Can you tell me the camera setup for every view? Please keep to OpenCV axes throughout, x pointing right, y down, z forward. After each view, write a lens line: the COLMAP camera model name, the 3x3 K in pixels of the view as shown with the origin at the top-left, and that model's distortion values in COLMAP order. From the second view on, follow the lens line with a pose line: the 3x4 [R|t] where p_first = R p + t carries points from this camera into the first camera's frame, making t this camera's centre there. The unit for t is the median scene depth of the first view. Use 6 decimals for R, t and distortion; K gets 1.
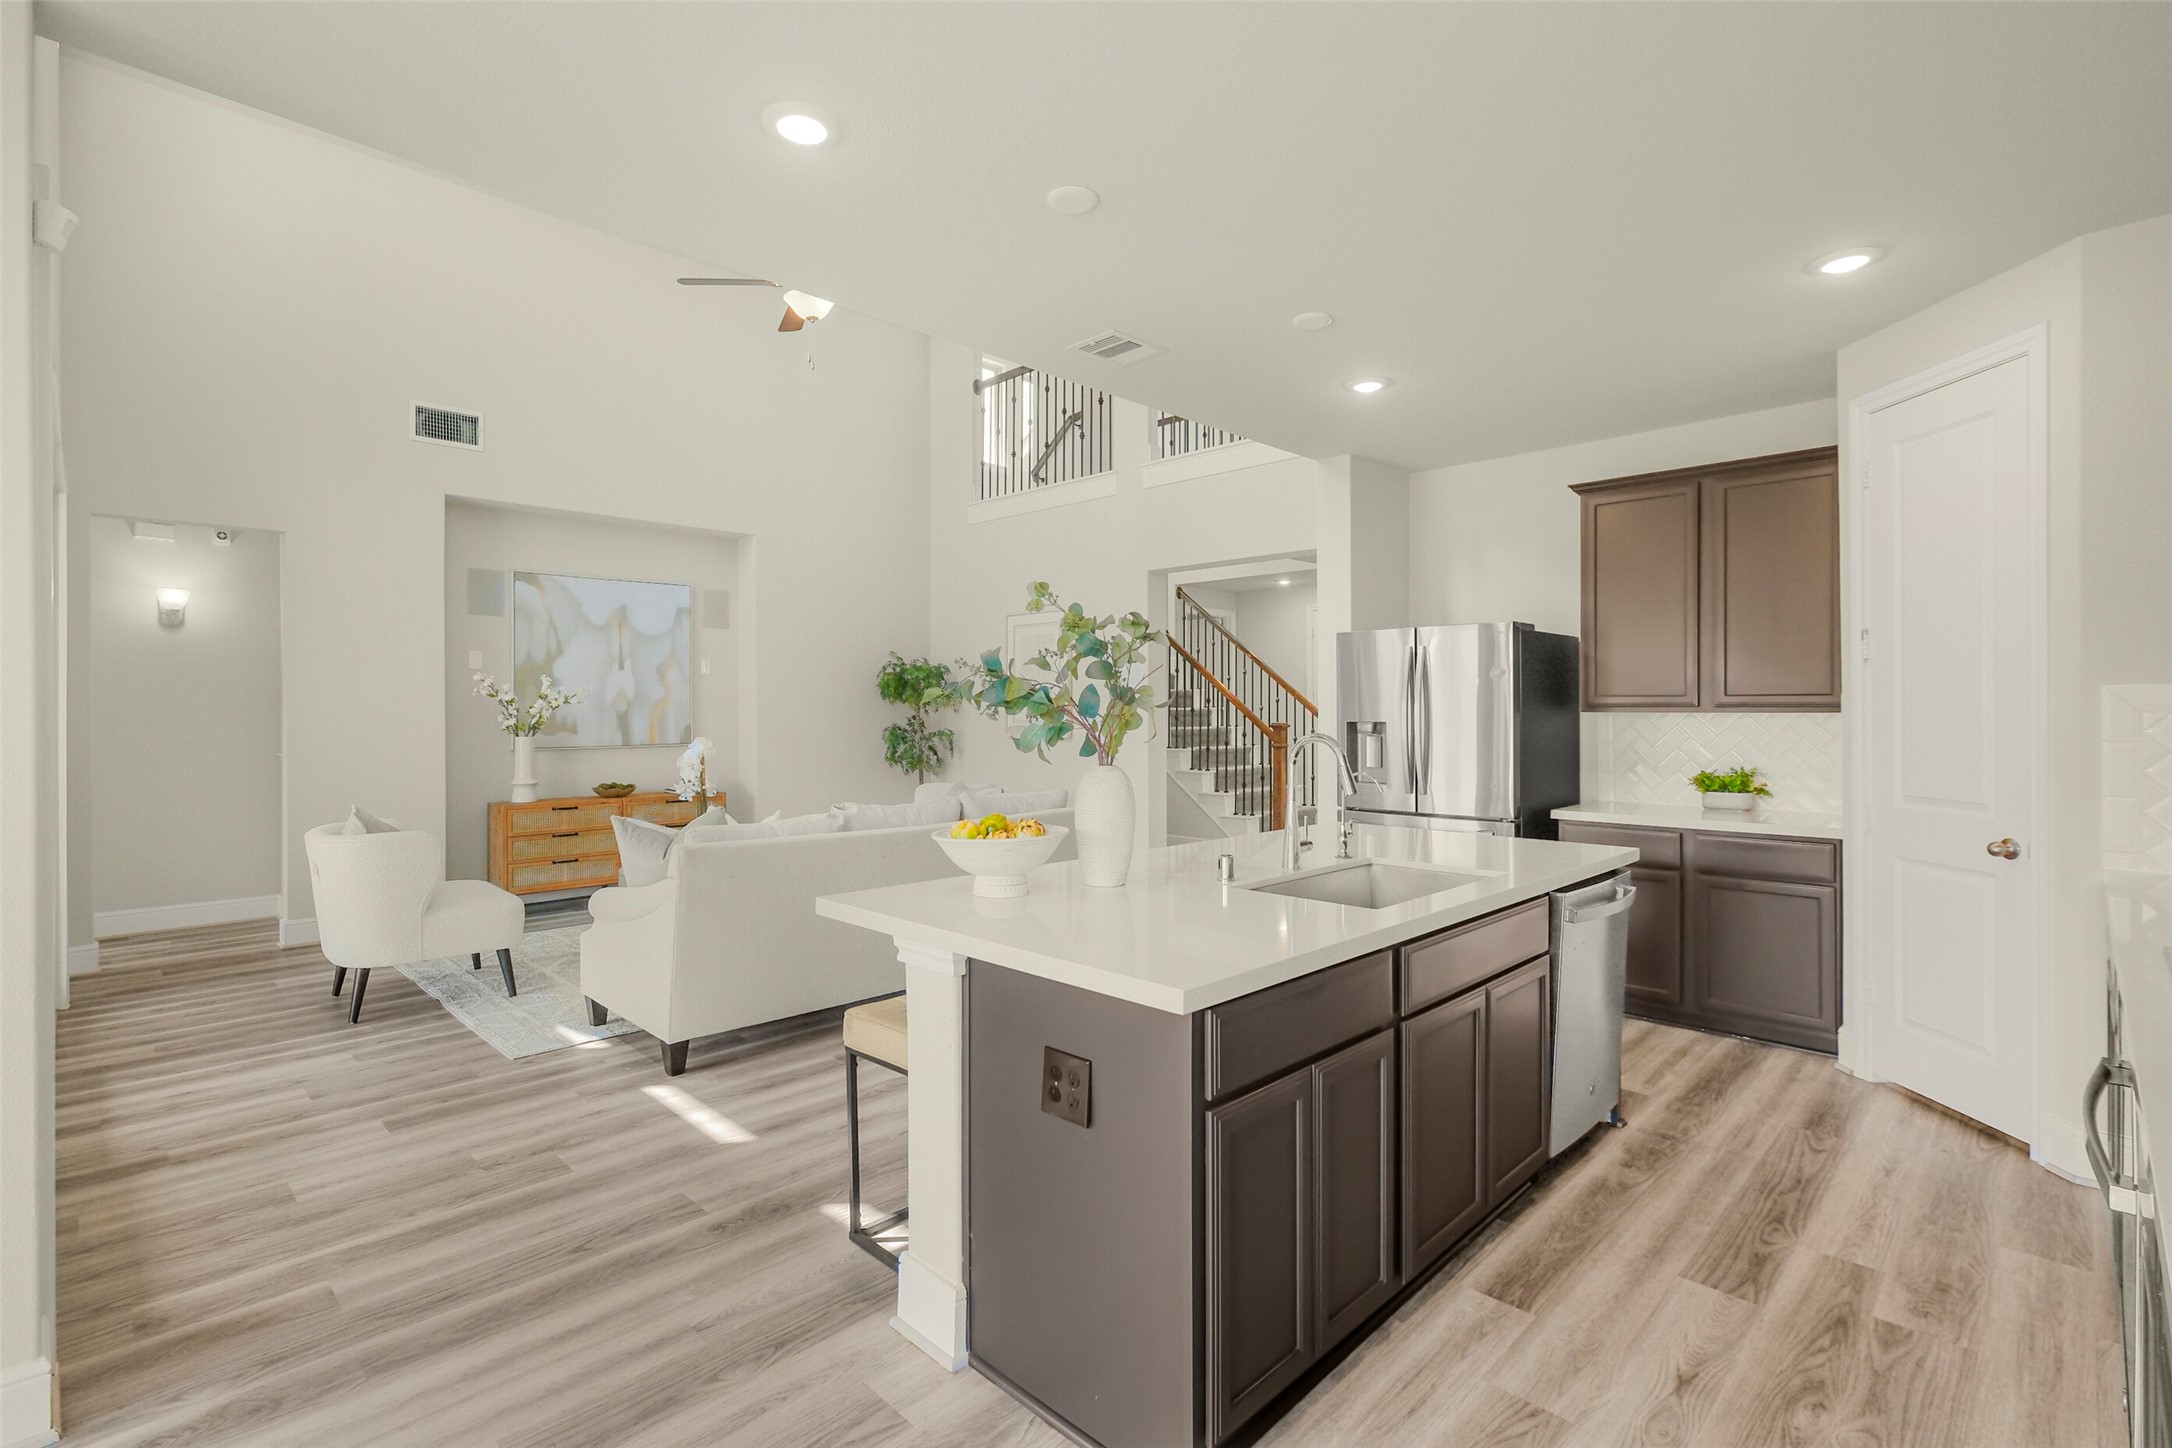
lens RADIAL K [[998.3, 0, 1099.7], [0, 998.3, 706.3], [0, 0, 1]] dist [-0.003816, 0.002074]
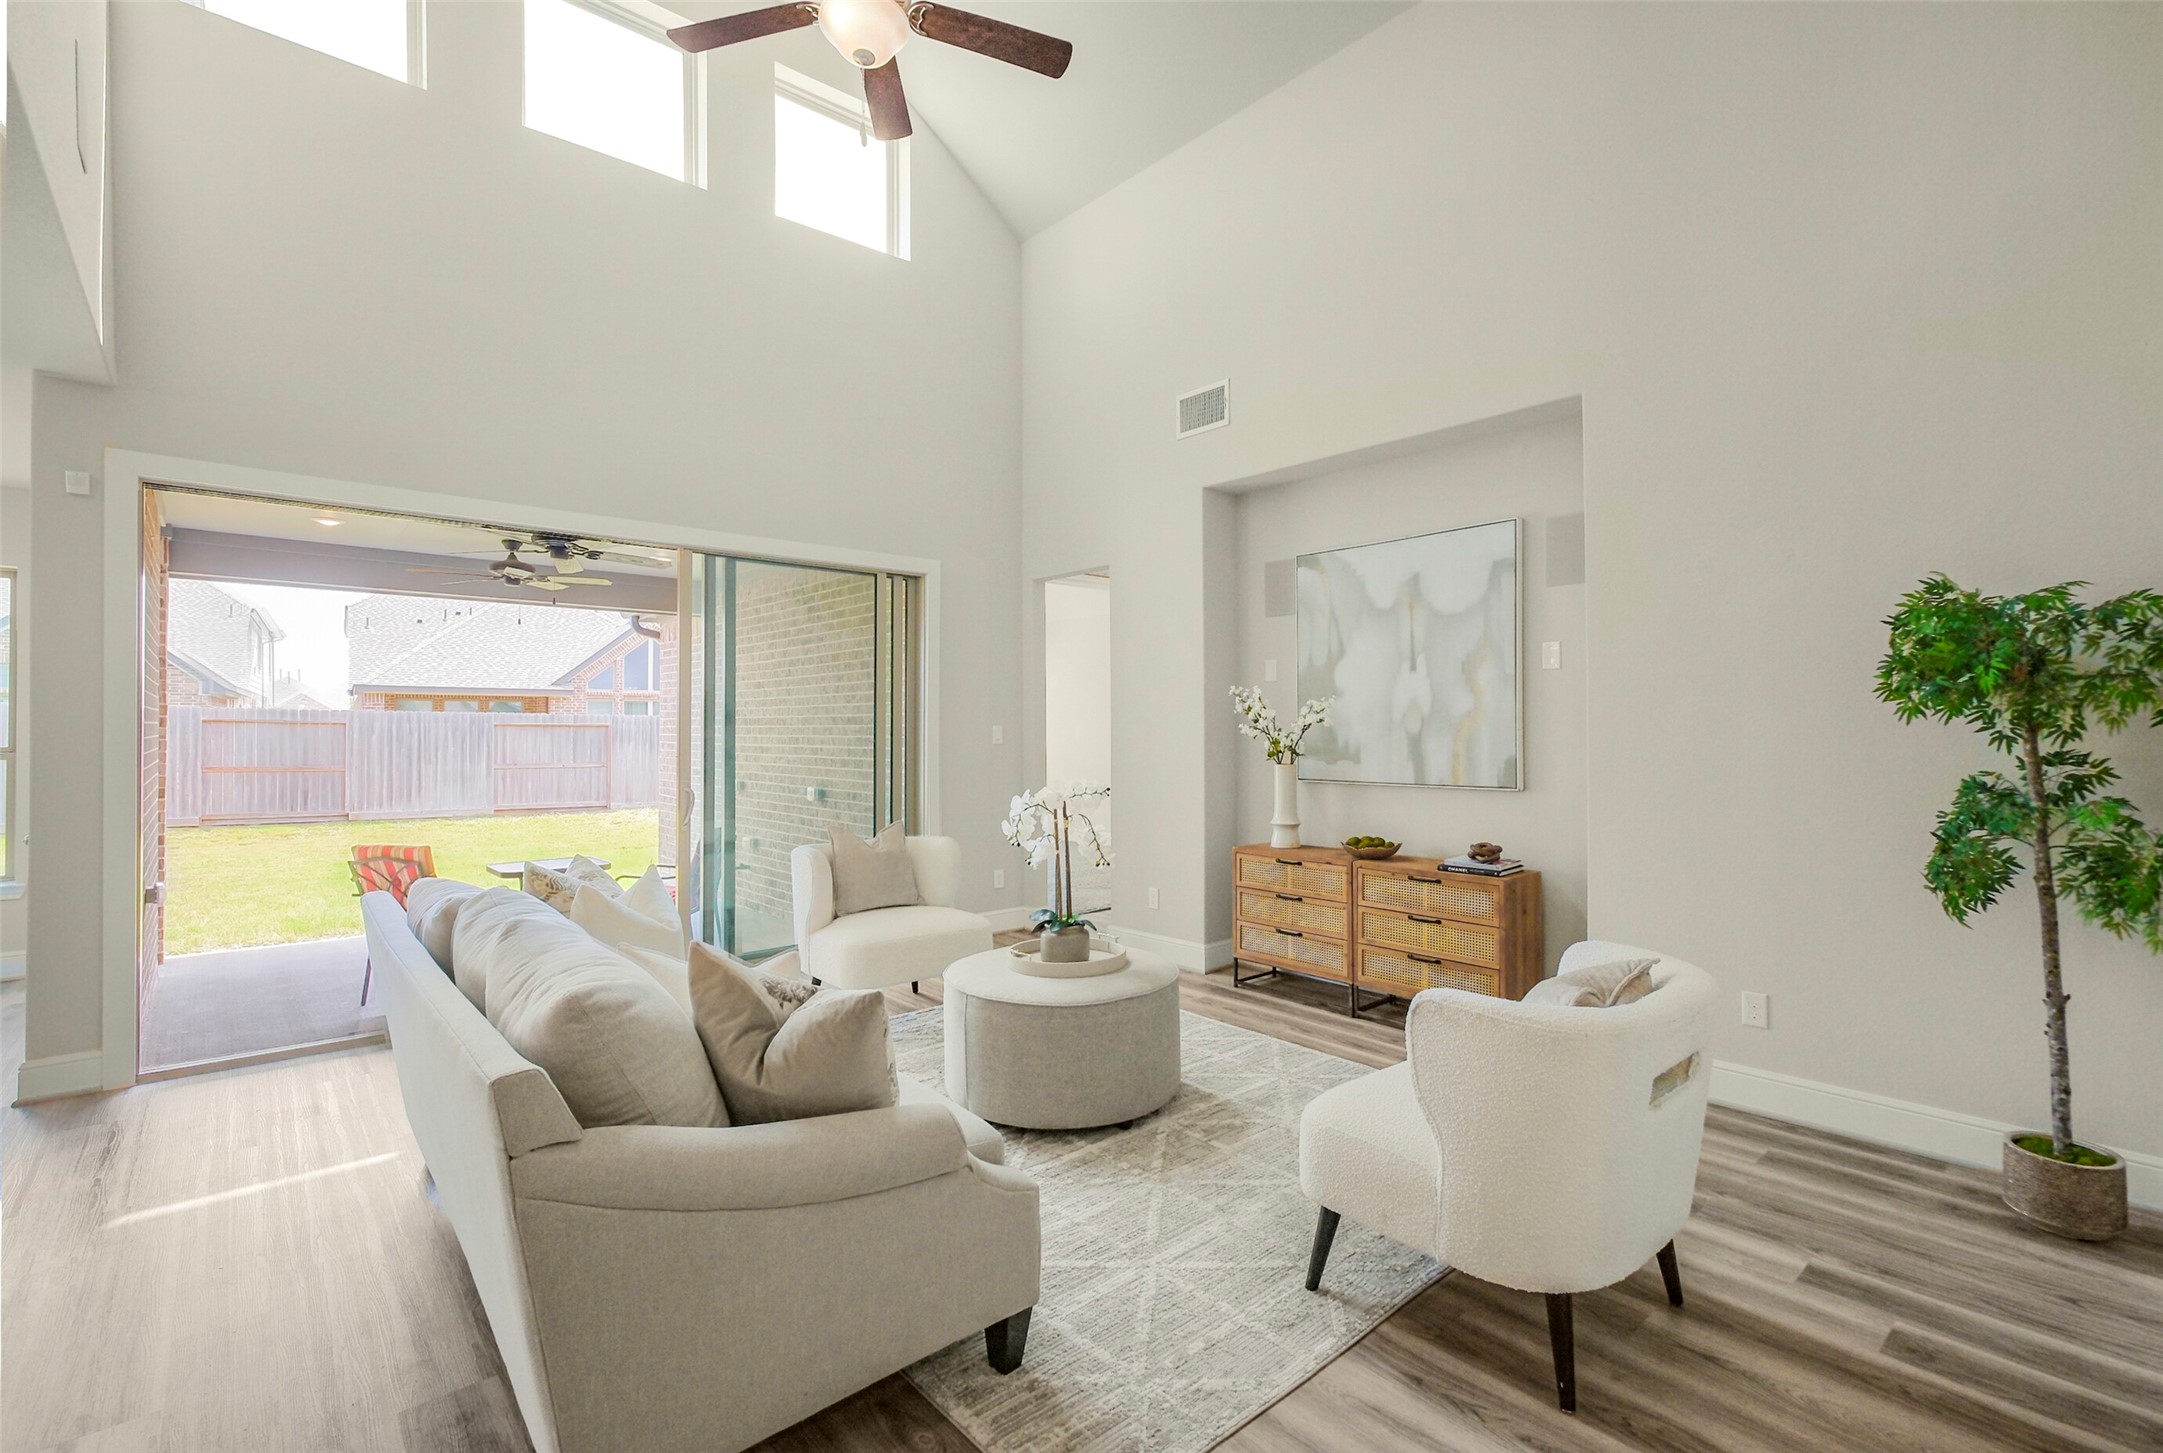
lens RADIAL K [[986.7, 0, 1100.7], [0, 986.7, 732.8], [0, 0, 1]] dist [-0.001936, -0.000668]
pose [[-0.076296, 0.008818, -0.997046, 0.199654], [0.009547, 0.999922, 0.008113, -0.002431], [0.997040, -0.008900, -0.076374, 0.858539]]
